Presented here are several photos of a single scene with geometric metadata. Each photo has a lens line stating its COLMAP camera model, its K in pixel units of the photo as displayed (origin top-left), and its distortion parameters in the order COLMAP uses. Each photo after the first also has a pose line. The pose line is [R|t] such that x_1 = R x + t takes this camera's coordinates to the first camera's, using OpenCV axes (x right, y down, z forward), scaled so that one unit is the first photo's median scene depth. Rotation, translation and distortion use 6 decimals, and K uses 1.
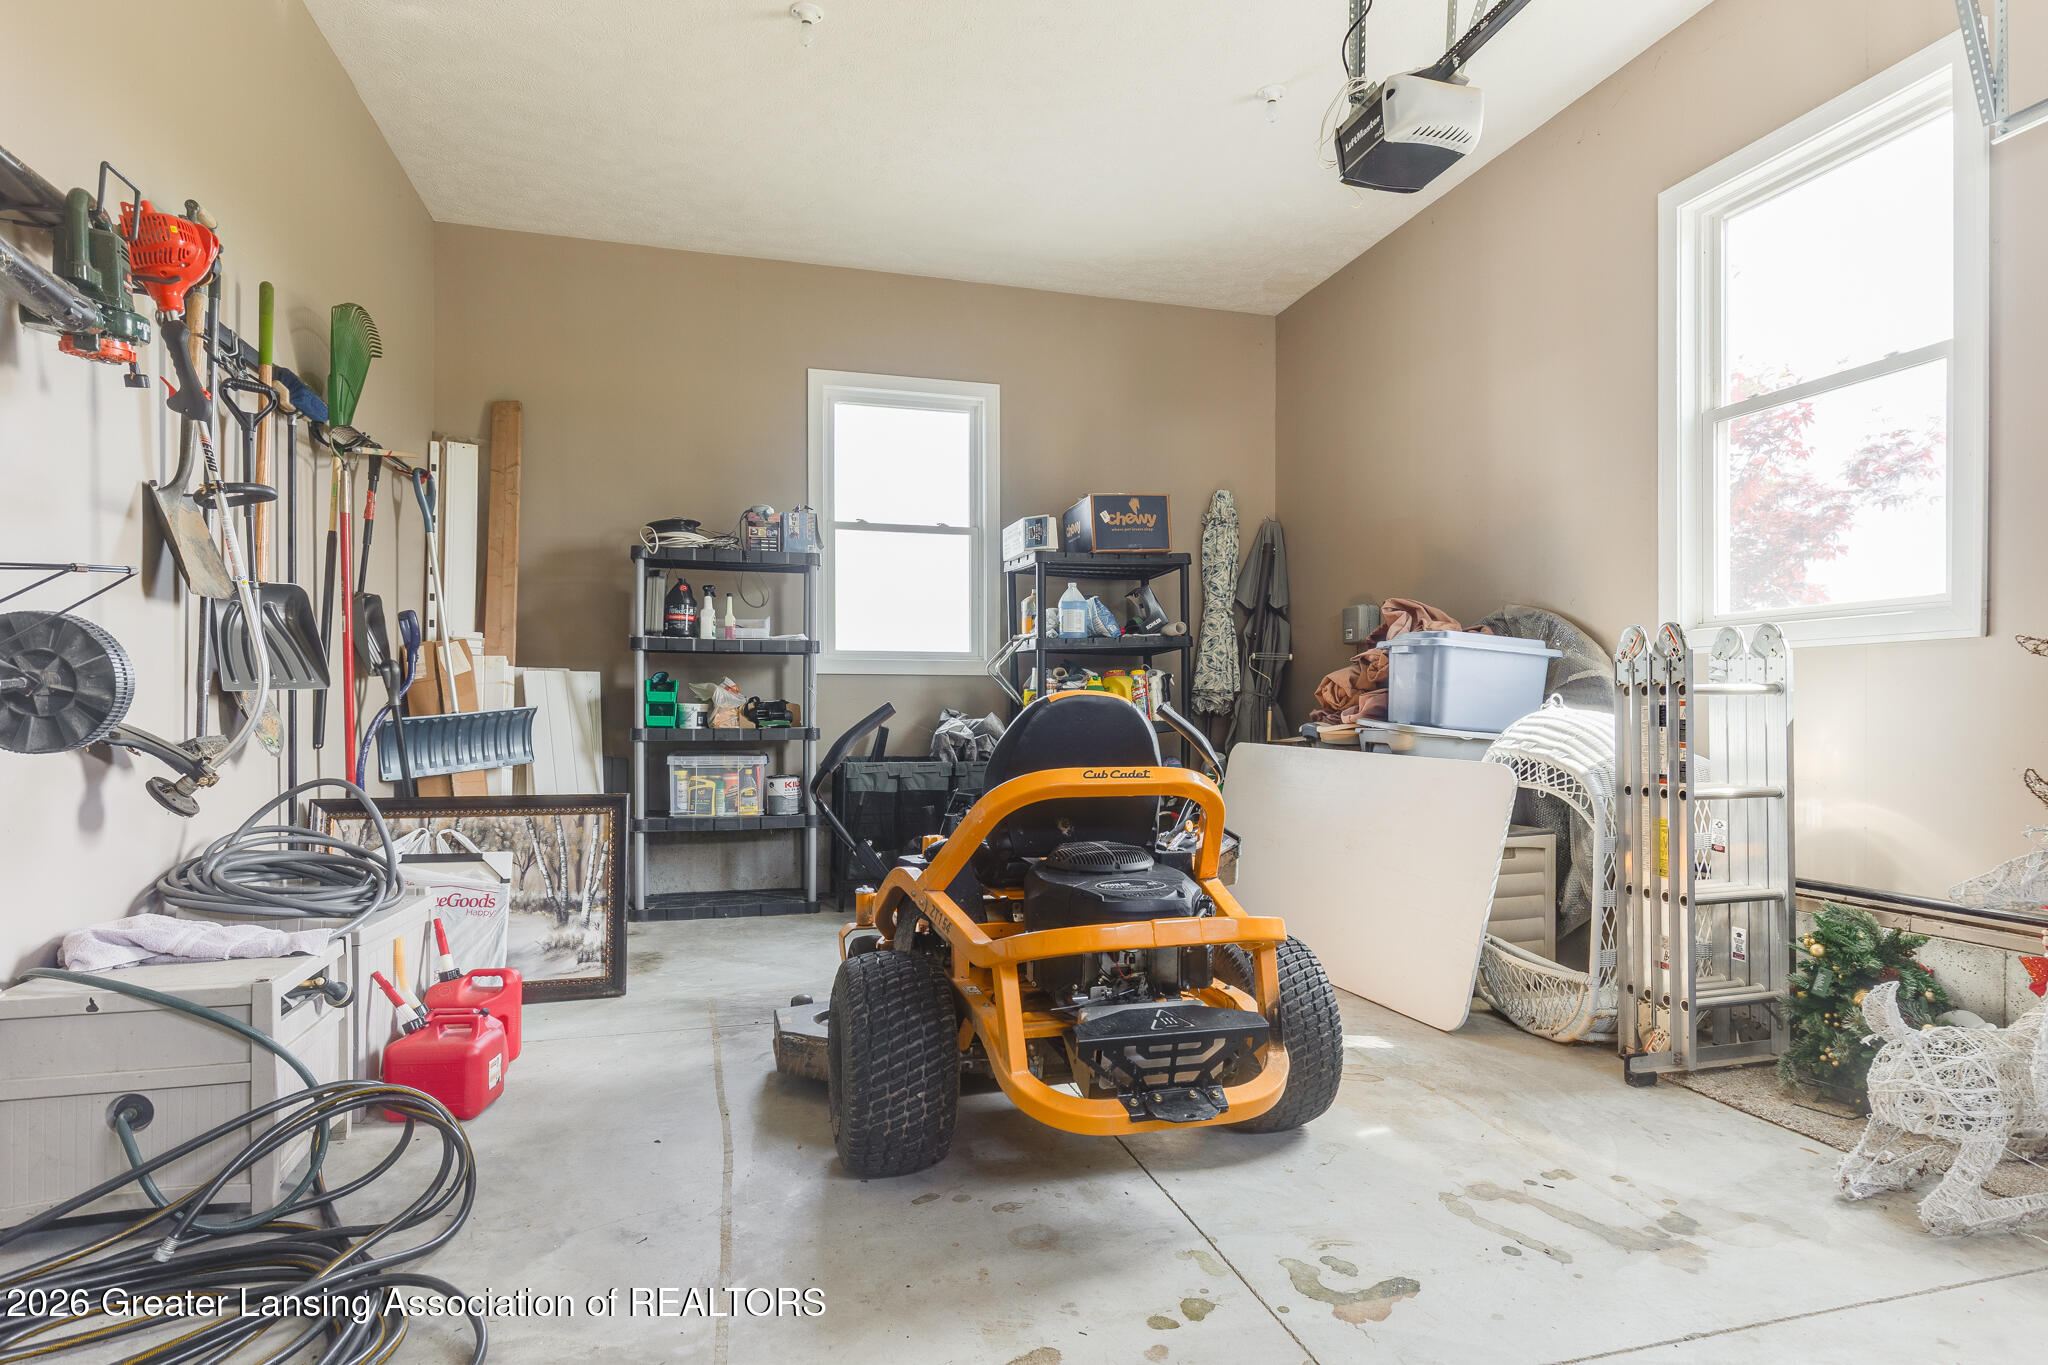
lens RADIAL K [[1048.1, 0, 1023.1], [0, 1048.1, 696.3], [0, 0, 1]] dist [0.001010, 0.000076]
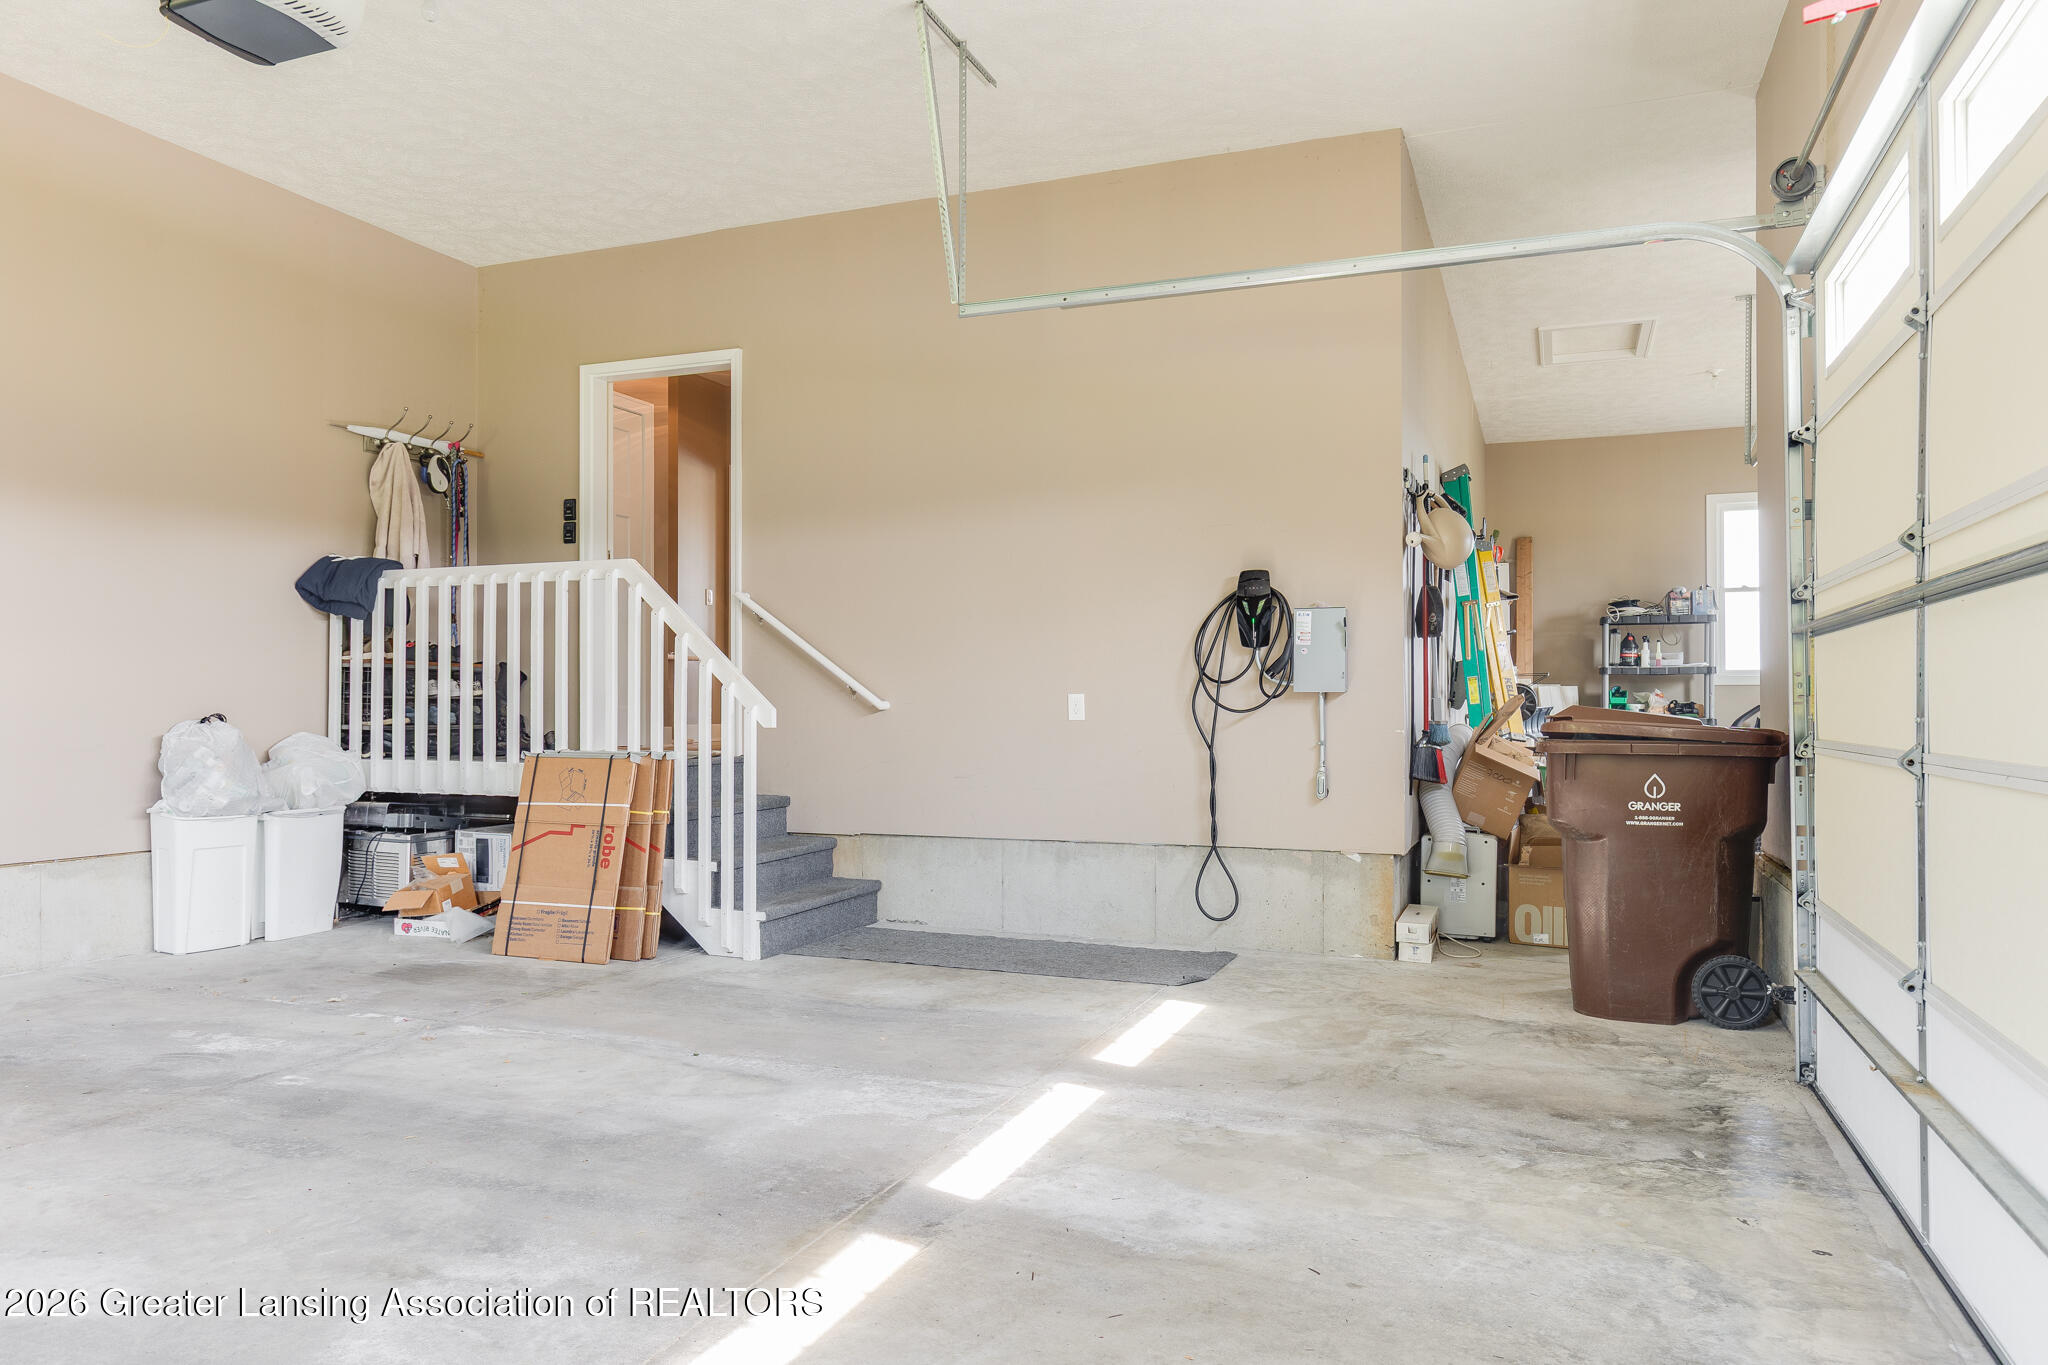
lens RADIAL K [[1317.8, 0, 1024.1], [0, 1317.8, 692.3], [0, 0, 1]] dist [0.004691, 0.000858]
pose [[0.794968, -0.004990, -0.606631, 0.207445], [0.004876, 0.999986, -0.001836, -0.013140], [0.606632, -0.001499, 0.794982, -1.361195]]
